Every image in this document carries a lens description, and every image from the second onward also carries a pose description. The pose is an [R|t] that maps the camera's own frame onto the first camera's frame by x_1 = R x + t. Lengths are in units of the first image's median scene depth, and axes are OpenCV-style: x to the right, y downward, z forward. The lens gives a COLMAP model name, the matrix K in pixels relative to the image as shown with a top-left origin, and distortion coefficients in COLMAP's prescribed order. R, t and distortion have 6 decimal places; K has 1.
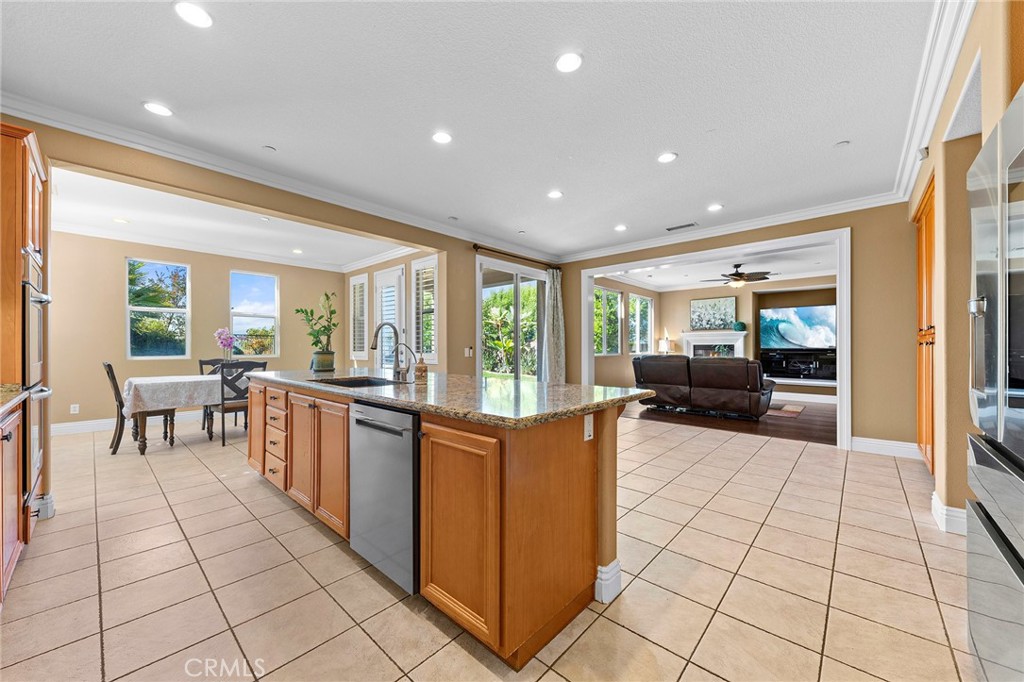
lens RADIAL K [[382.2, 0, 511.8], [0, 382.2, 346.3], [0, 0, 1]] dist [0.006869, 0.000336]
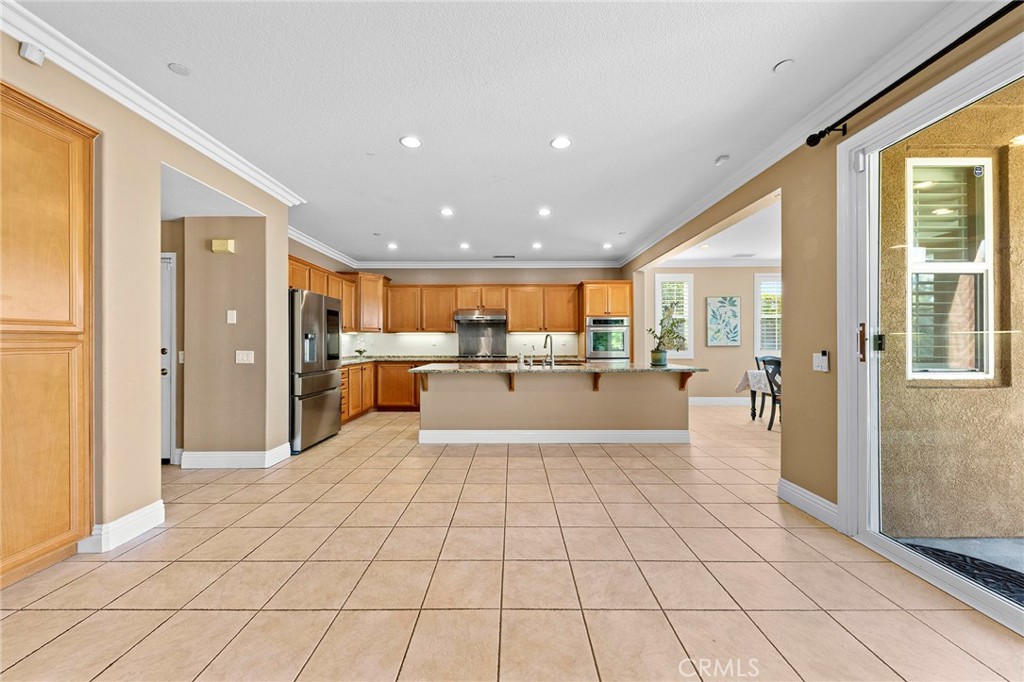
lens RADIAL K [[353.0, 0, 513.1], [0, 353.0, 341.9], [0, 0, 1]] dist [0.011641, -0.002756]
pose [[-0.738017, 0.000062, -0.674782, 0.318781], [0.001997, 0.999996, -0.002092, -0.006565], [0.674779, -0.002891, -0.738014, 0.717292]]
